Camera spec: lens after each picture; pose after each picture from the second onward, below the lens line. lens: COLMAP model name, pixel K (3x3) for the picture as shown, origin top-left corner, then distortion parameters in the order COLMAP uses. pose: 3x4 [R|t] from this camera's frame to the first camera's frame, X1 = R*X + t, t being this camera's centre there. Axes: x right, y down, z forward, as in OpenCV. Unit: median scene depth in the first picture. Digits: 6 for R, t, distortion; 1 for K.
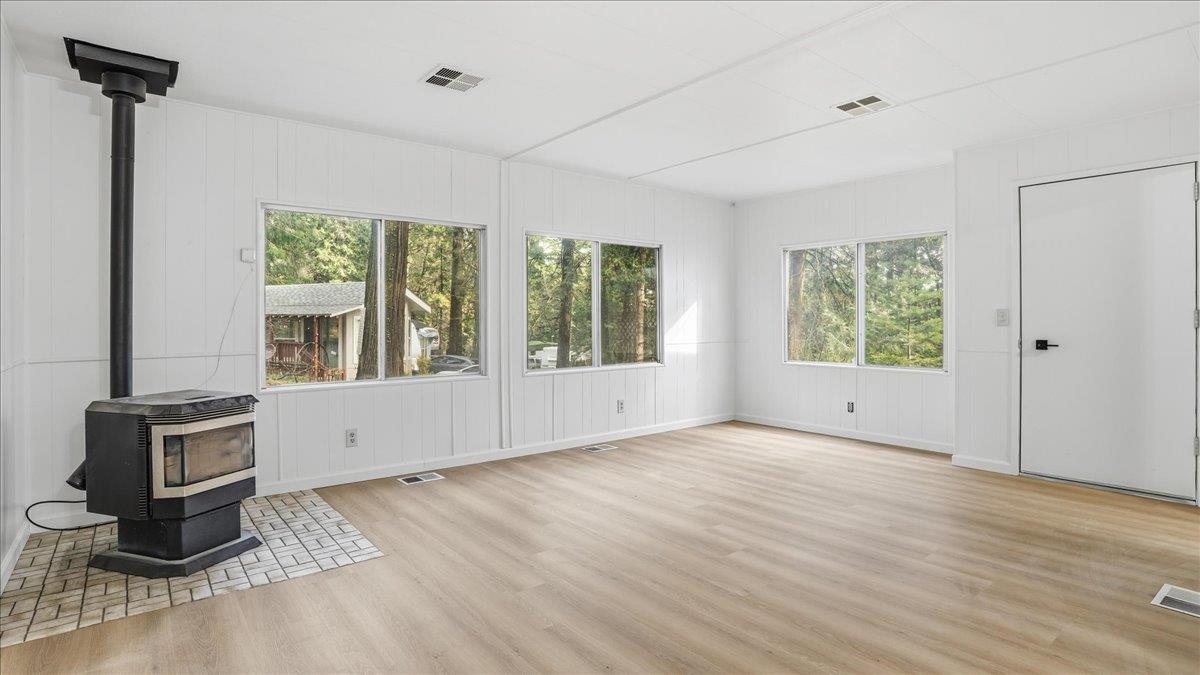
lens RADIAL K [[587.5, 0, 583.8], [0, 587.5, 323.9], [0, 0, 1]] dist [-0.062778, 0.022178]
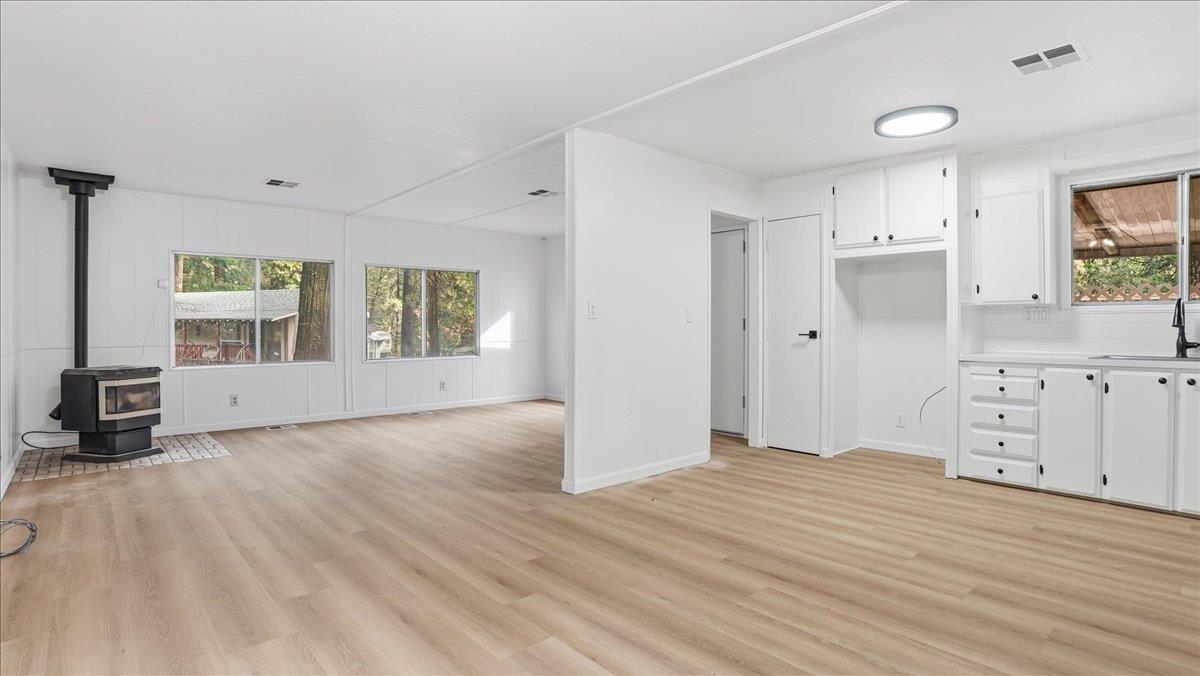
lens RADIAL K [[587.5, 0, 585.4], [0, 587.5, 329.5], [0, 0, 1]] dist [-0.062778, 0.022178]
pose [[0.998586, 0.001043, 0.053143, 0.604581], [-0.001167, 0.999997, 0.002306, 0.003651], [-0.053141, -0.002364, 0.998584, -0.773734]]
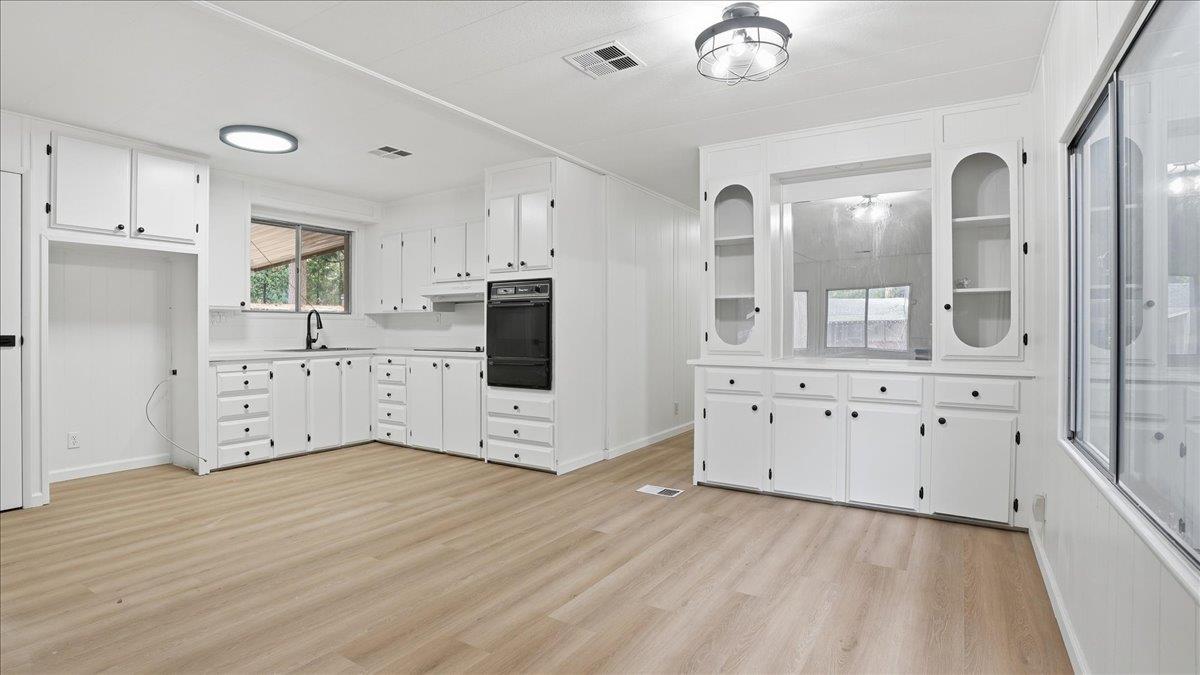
lens RADIAL K [[587.5, 0, 598.7], [0, 587.5, 330.0], [0, 0, 1]] dist [-0.062778, 0.022178]
pose [[-0.324907, -0.004076, 0.945737, -0.122617], [0.003232, 0.999980, 0.005420, -0.003184], [-0.945740, 0.004817, -0.324888, 0.090595]]
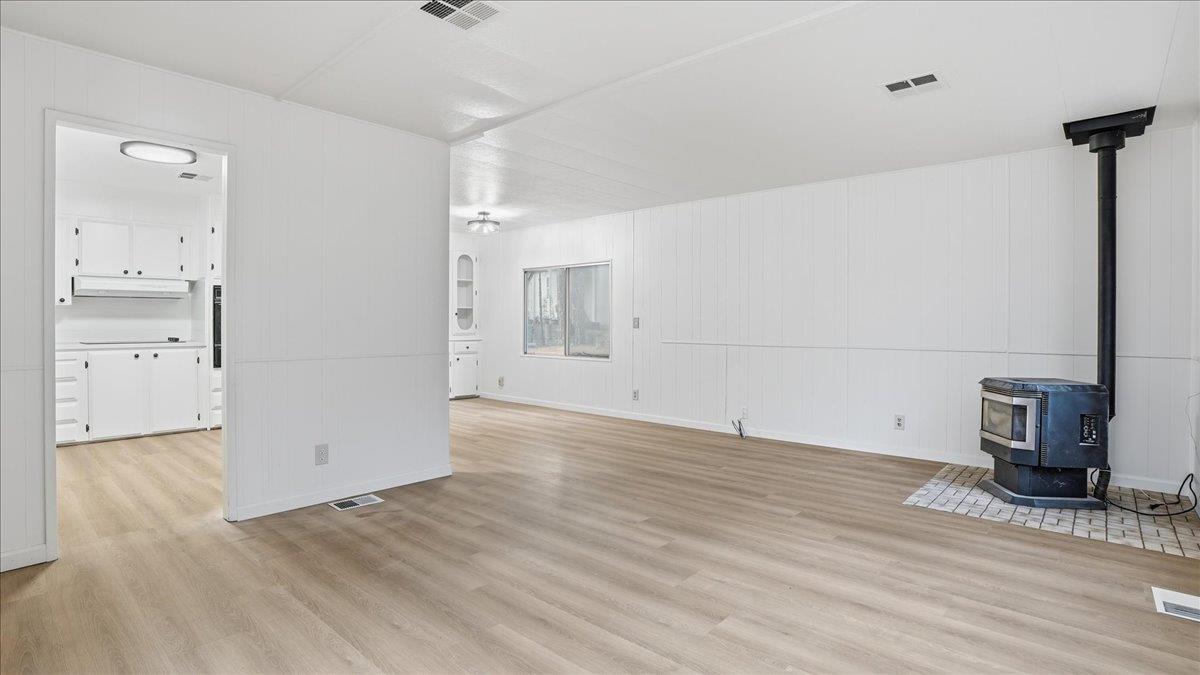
lens RADIAL K [[587.5, 0, 591.9], [0, 587.5, 328.3], [0, 0, 1]] dist [-0.062778, 0.022178]
pose [[-0.986800, -0.001120, -0.161939, 0.515459], [-0.003227, 0.999913, 0.012751, -0.008883], [0.161911, 0.013105, -0.986718, 1.990249]]
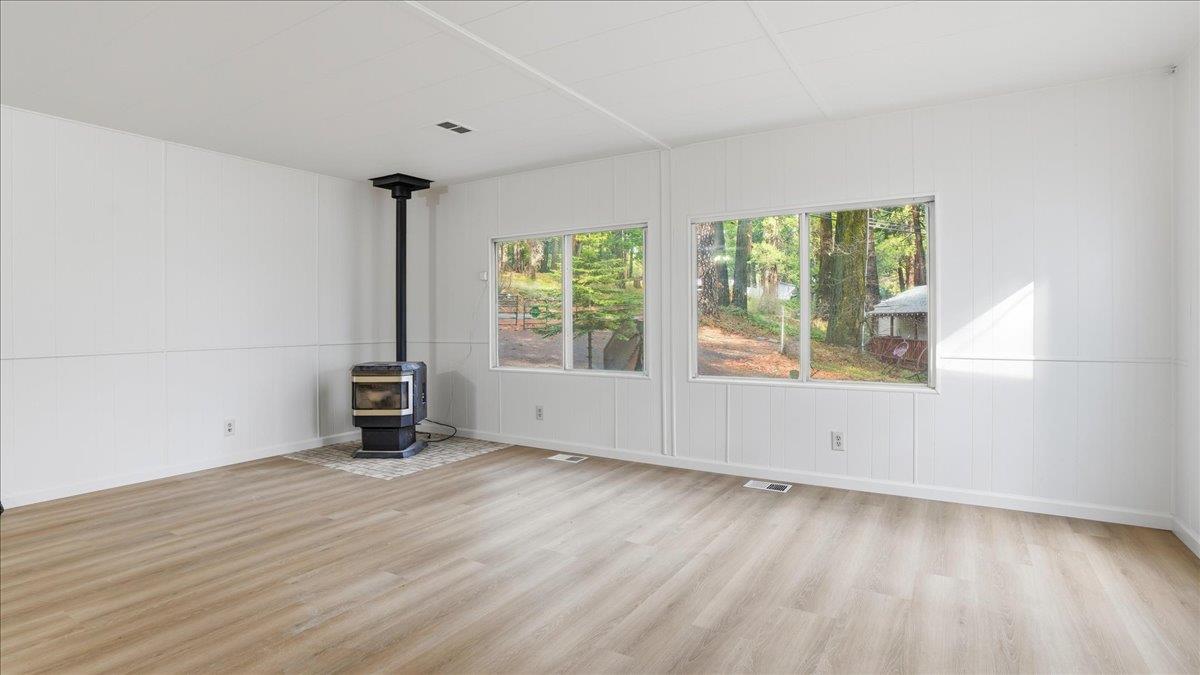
lens RADIAL K [[587.5, 0, 607.7], [0, 587.5, 330.0], [0, 0, 1]] dist [-0.062778, 0.022178]
pose [[0.350201, 0.013831, -0.936573, 1.131624], [-0.002499, 0.999901, 0.013832, -0.002536], [0.936671, -0.002503, 0.350201, 0.927392]]
